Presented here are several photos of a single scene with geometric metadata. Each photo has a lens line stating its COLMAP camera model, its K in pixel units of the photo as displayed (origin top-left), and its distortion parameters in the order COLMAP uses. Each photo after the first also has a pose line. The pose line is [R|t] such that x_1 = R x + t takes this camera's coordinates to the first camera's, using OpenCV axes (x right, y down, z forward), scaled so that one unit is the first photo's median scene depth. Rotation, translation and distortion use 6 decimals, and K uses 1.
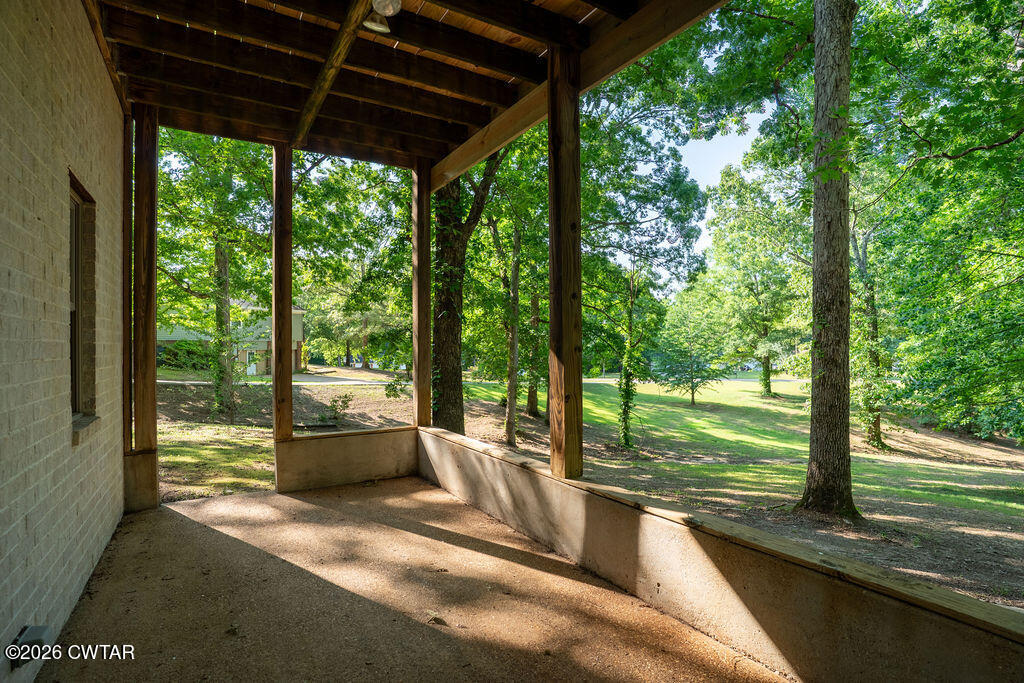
lens RADIAL K [[505.1, 0, 517.6], [0, 505.1, 346.1], [0, 0, 1]] dist [-0.052490, 0.022724]
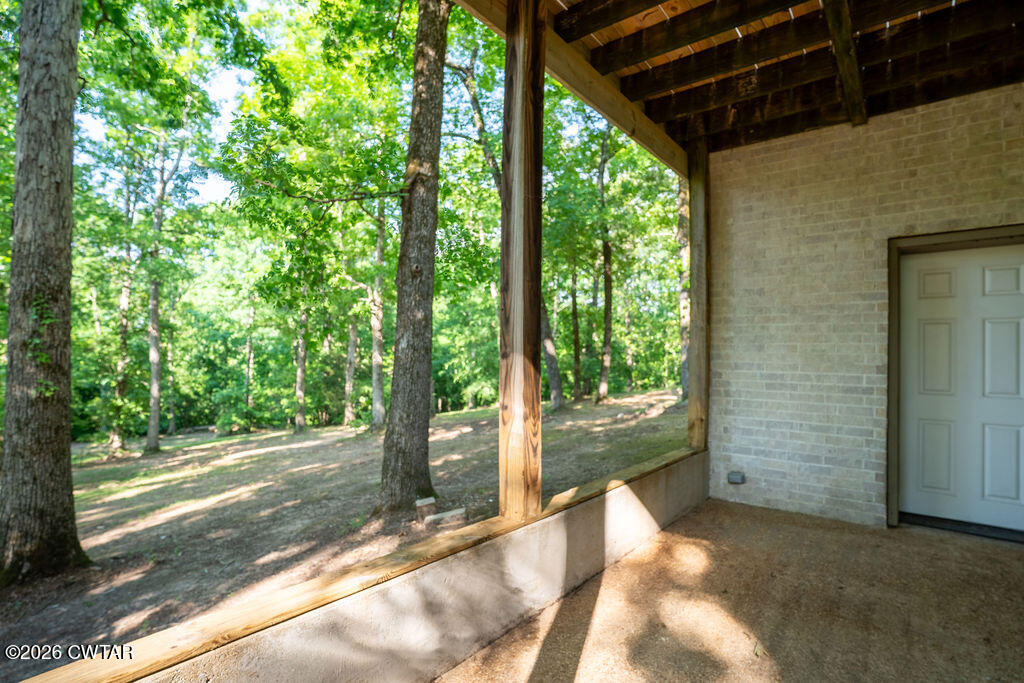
lens RADIAL K [[505.1, 0, 517.6], [0, 505.1, 346.1], [0, 0, 1]] dist [-0.052490, 0.022724]
pose [[-0.345586, 0.028014, 0.937969, -0.677961], [-0.019689, 0.999118, -0.037095, 0.024022], [-0.938180, -0.031287, -0.344730, 1.353830]]
